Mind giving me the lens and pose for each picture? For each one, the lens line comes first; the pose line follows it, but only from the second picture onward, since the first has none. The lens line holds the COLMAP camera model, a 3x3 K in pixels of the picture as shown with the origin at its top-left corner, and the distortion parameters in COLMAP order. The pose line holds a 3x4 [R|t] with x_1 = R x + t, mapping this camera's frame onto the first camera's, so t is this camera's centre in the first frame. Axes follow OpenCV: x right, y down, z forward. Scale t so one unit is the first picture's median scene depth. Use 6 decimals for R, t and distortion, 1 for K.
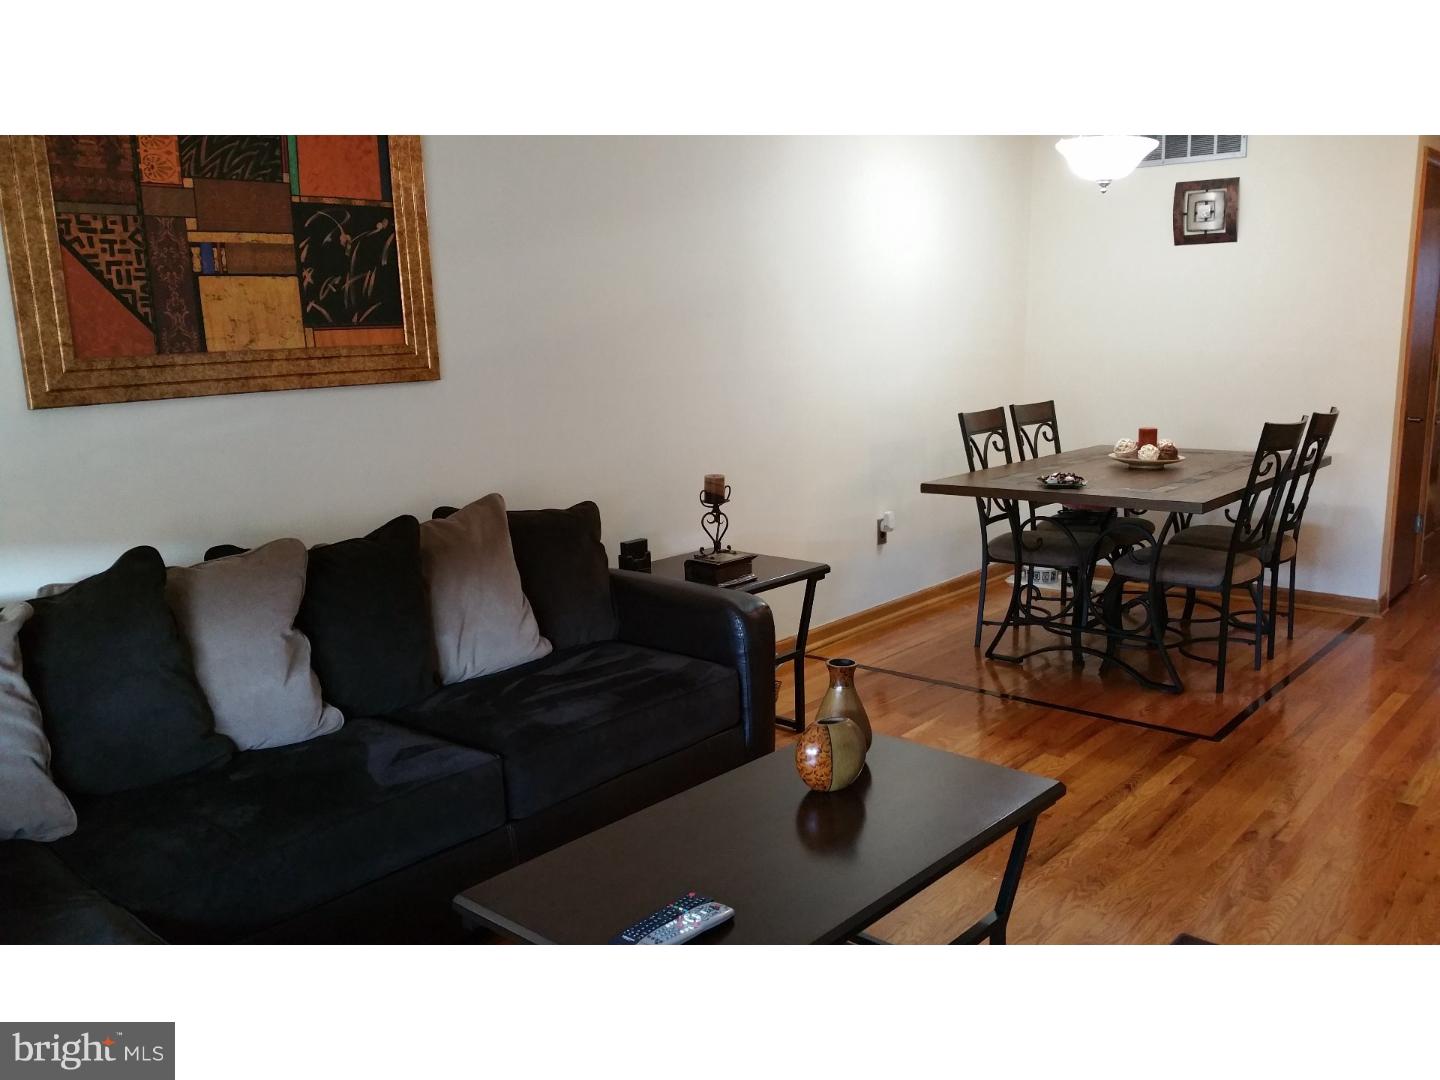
lens RADIAL K [[1106.8, 0, 725.9], [0, 1106.8, 531.0], [0, 0, 1]] dist [0.089207, -0.175377]
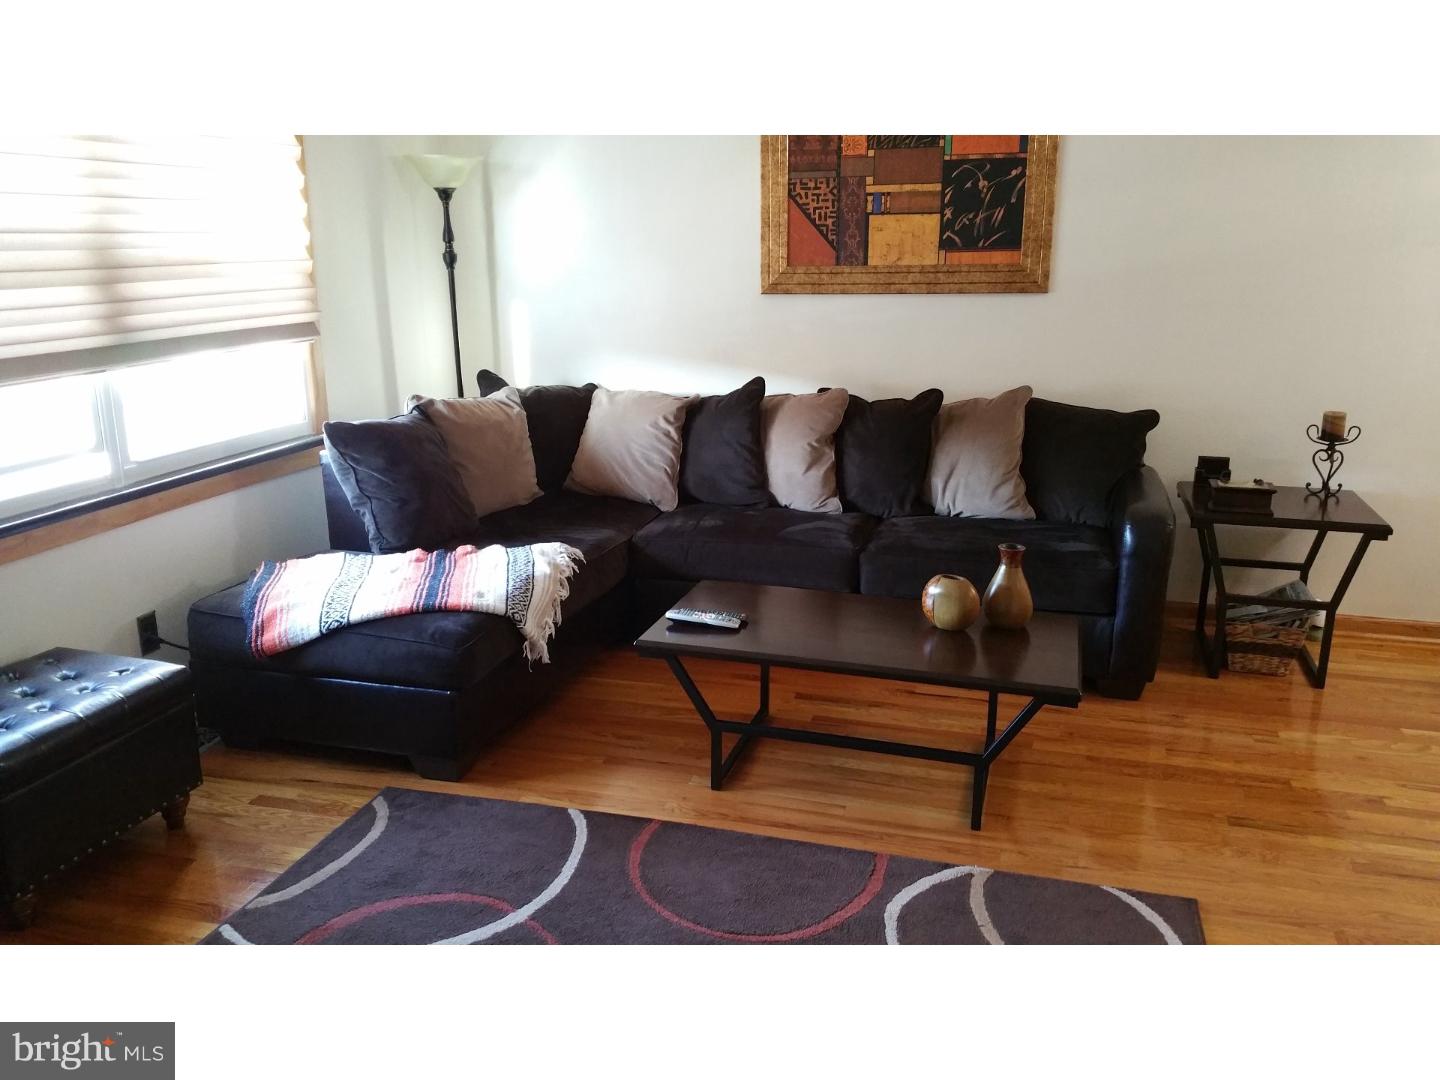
lens RADIAL K [[1106.8, 0, 725.9], [0, 1106.8, 531.0], [0, 0, 1]] dist [0.089207, -0.175377]
pose [[0.463889, 0.254557, -0.848533, 0.827642], [-0.170584, 0.965569, 0.196410, -0.071208], [0.869315, 0.053634, 0.491340, 0.085758]]
